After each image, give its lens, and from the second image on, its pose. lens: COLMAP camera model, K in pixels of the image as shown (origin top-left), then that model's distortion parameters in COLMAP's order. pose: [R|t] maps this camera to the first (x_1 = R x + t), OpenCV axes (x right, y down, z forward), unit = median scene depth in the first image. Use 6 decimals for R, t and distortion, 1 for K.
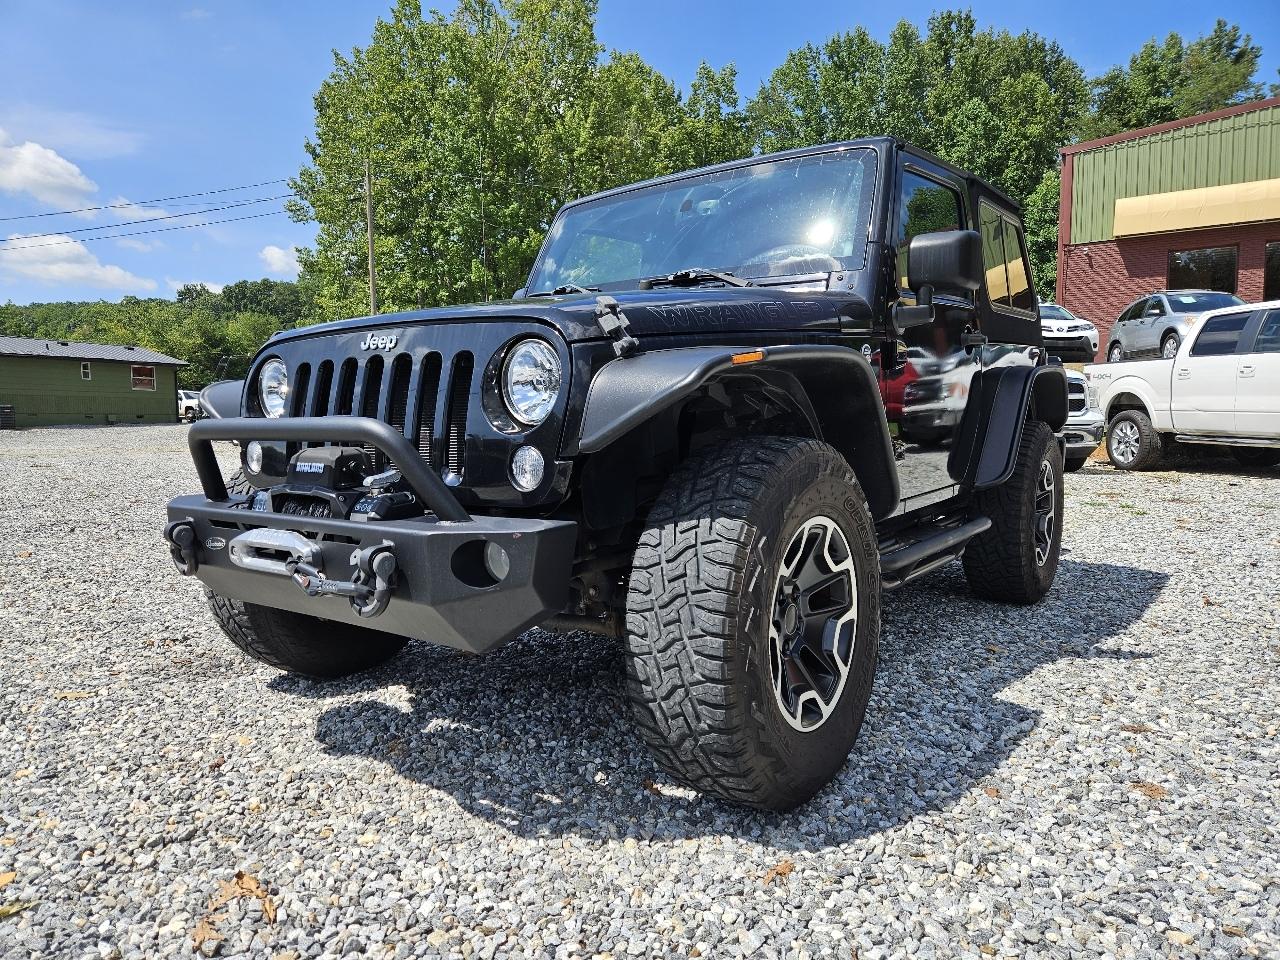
lens RADIAL K [[921.4, 0, 630.5], [0, 921.4, 480.8], [0, 0, 1]] dist [0.075964, -0.078356]
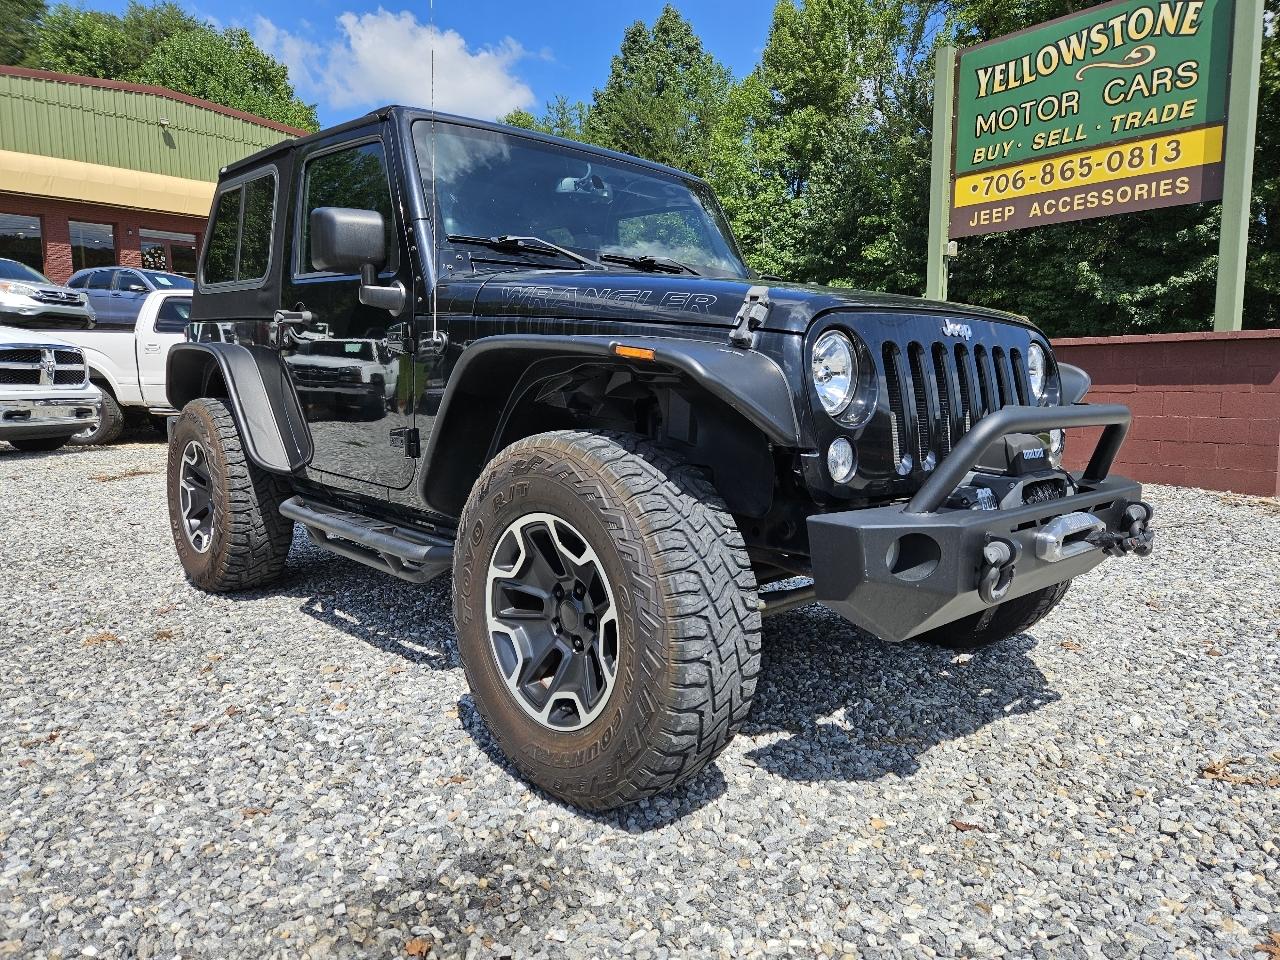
lens RADIAL K [[910.2, 0, 626.4], [0, 910.2, 480.3], [0, 0, 1]] dist [0.073666, -0.065676]
pose [[0.108667, -0.098643, 0.989172, -0.169421], [0.064781, 0.993652, 0.091973, -0.013005], [-0.991965, 0.054086, 0.114367, 0.161612]]
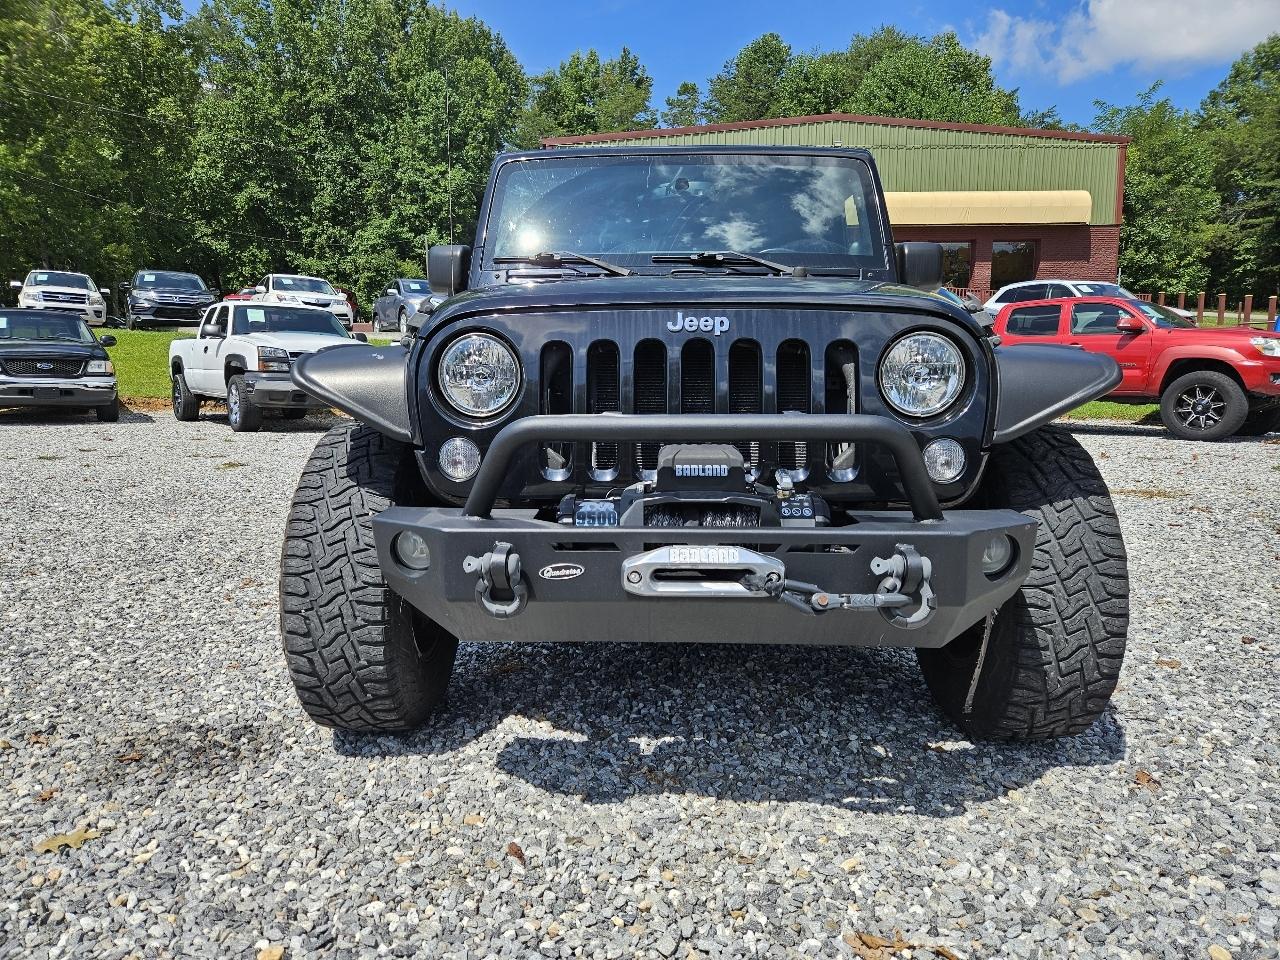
lens RADIAL K [[910.2, 0, 626.4], [0, 910.2, 480.3], [0, 0, 1]] dist [0.073666, -0.065676]
pose [[0.797554, -0.061107, 0.600144, -0.108995], [0.033607, 0.997812, 0.056936, -0.006692], [-0.602310, -0.025240, 0.797863, 0.044269]]
